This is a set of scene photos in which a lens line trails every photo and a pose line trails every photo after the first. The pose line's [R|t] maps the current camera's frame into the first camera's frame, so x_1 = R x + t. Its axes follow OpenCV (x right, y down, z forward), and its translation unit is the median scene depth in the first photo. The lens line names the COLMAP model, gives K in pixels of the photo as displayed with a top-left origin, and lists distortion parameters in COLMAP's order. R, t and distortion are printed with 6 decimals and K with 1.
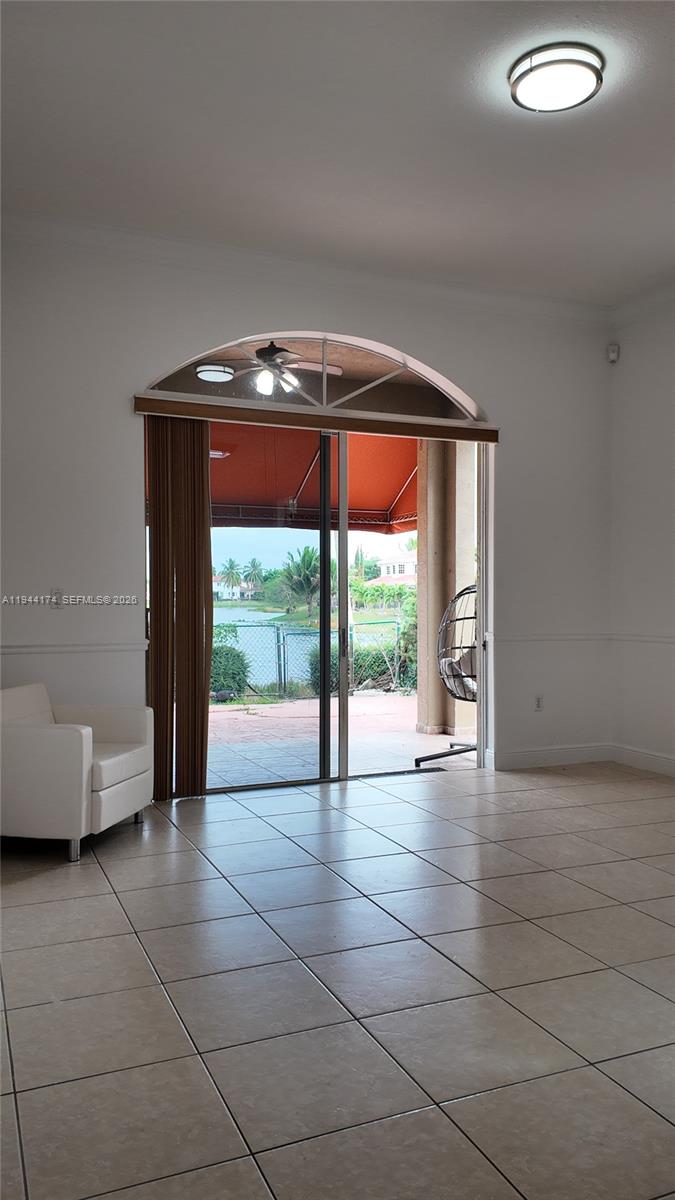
lens RADIAL K [[868.0, 0, 341.6], [0, 868.0, 599.7], [0, 0, 1]] dist [0.130940, -0.202739]
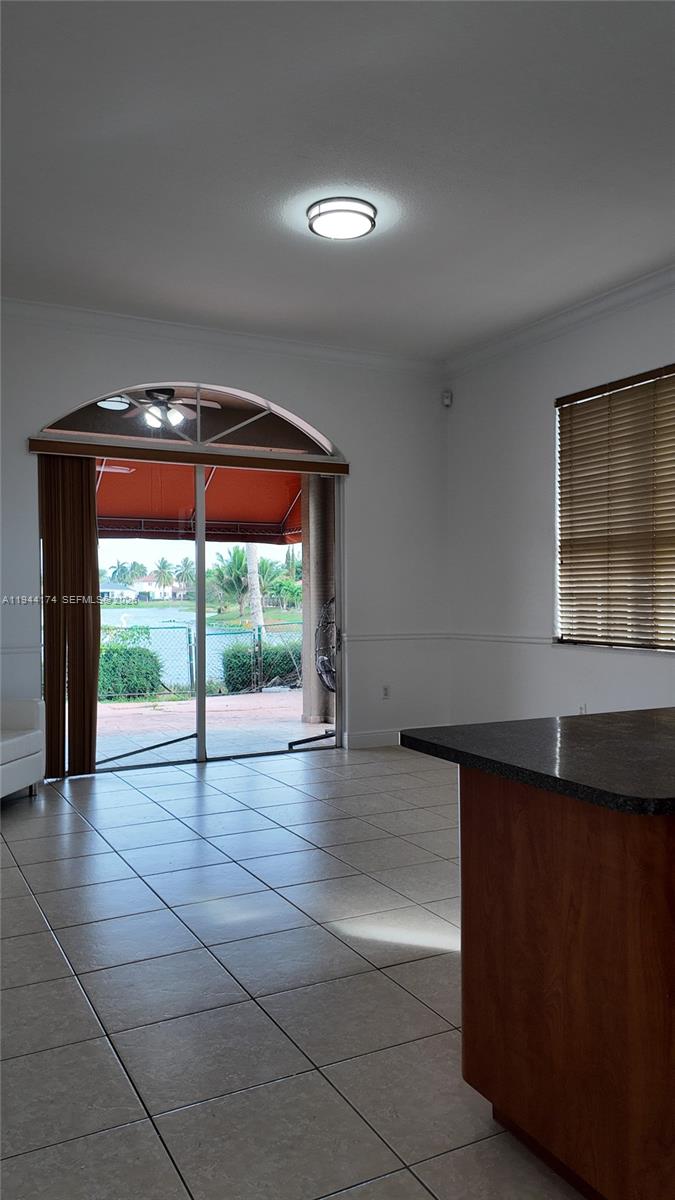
lens RADIAL K [[868.0, 0, 341.6], [0, 868.0, 599.7], [0, 0, 1]] dist [0.130940, -0.202739]
pose [[0.997193, -0.006864, 0.074553, 0.047315], [0.006767, 0.999976, 0.001565, -0.006369], [-0.074562, -0.001057, 0.997216, -0.109841]]
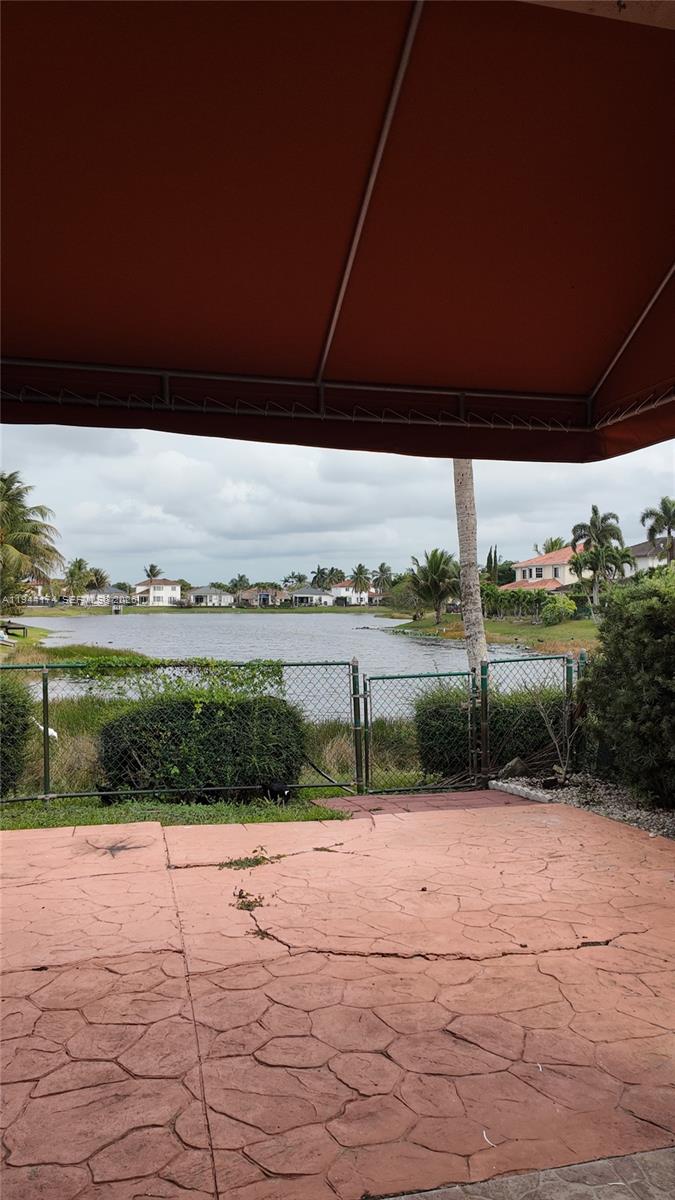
lens RADIAL K [[868.0, 0, 341.6], [0, 868.0, 599.7], [0, 0, 1]] dist [0.130940, -0.202739]
pose [[0.988778, 0.000277, -0.149391, 0.005533], [-0.001139, 0.999983, -0.005689, -0.013357], [0.149387, 0.005795, 0.988762, 0.616753]]
